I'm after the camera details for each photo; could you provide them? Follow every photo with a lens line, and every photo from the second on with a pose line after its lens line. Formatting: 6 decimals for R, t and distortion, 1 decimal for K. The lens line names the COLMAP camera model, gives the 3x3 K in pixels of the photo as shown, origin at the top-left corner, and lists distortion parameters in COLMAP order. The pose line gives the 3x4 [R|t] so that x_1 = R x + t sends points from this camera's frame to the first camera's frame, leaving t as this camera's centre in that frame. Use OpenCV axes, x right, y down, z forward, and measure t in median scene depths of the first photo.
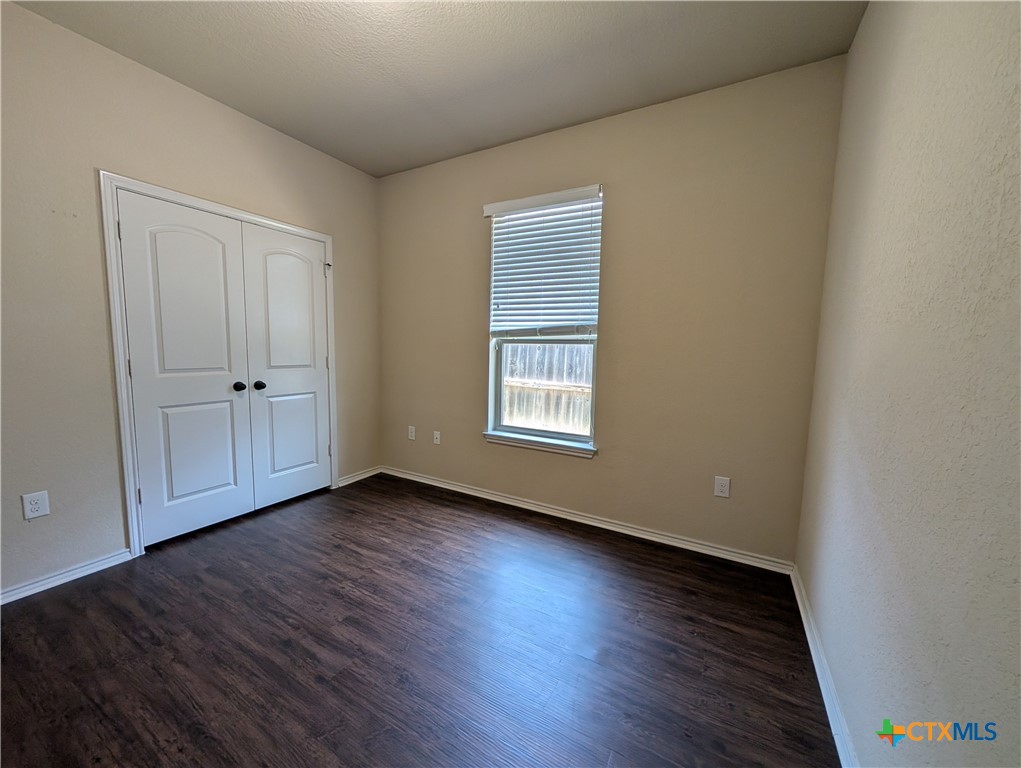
lens RADIAL K [[386.6, 0, 512.5], [0, 386.6, 385.1], [0, 0, 1]] dist [0.000263, -0.000090]
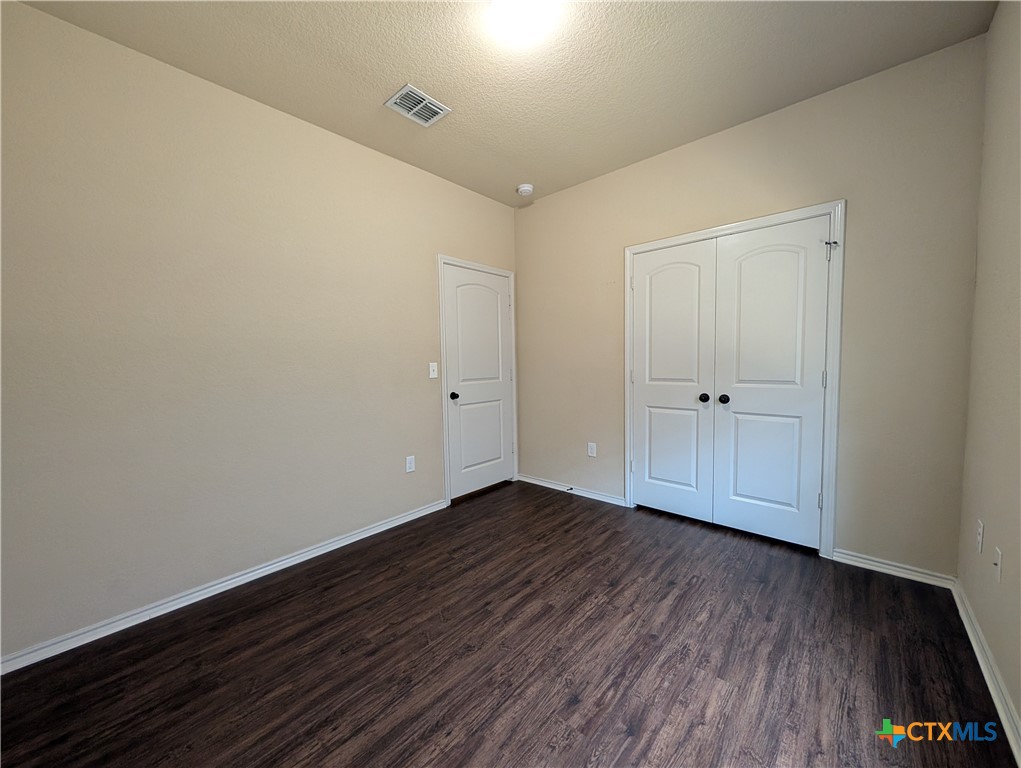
lens RADIAL K [[386.6, 0, 512.5], [0, 386.6, 385.1], [0, 0, 1]] dist [0.000263, -0.000090]
pose [[-0.215917, 0.046903, -0.975285, 0.424138], [-0.085505, 0.994100, 0.066738, -0.055621], [0.972661, 0.097801, -0.210632, 0.709800]]
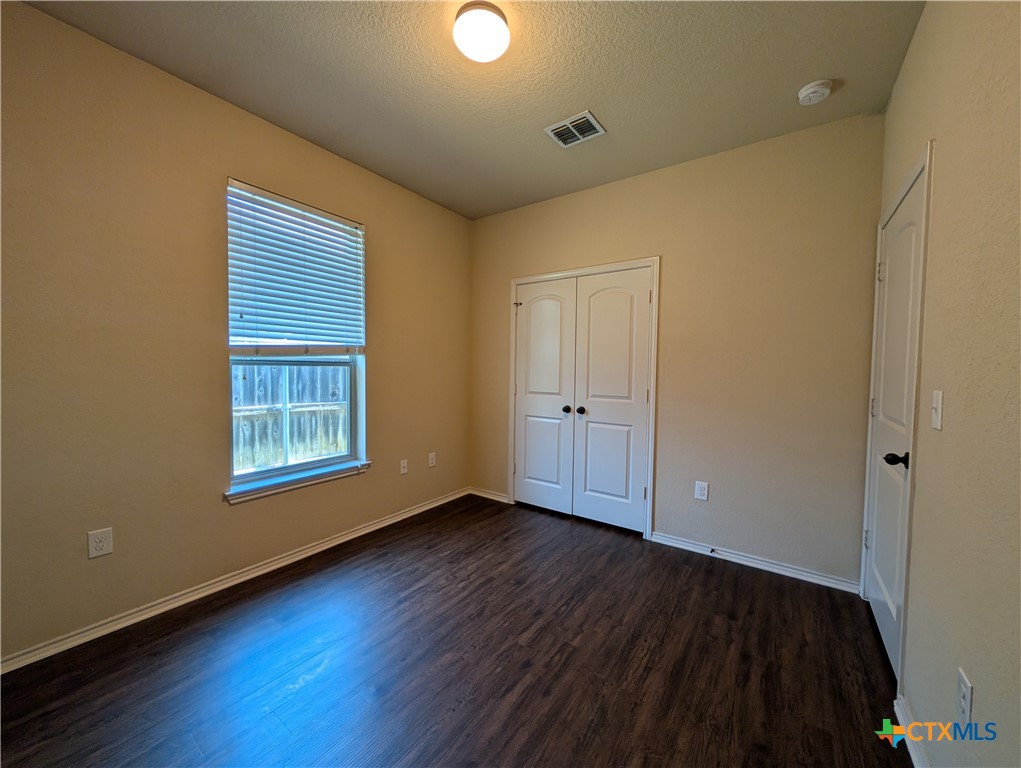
lens RADIAL K [[386.6, 0, 512.5], [0, 386.6, 385.1], [0, 0, 1]] dist [0.000263, -0.000090]
pose [[0.105554, -0.061217, 0.992527, -1.842554], [0.097837, 0.993900, 0.050897, -0.144527], [-0.989589, 0.091734, 0.110900, 1.029951]]
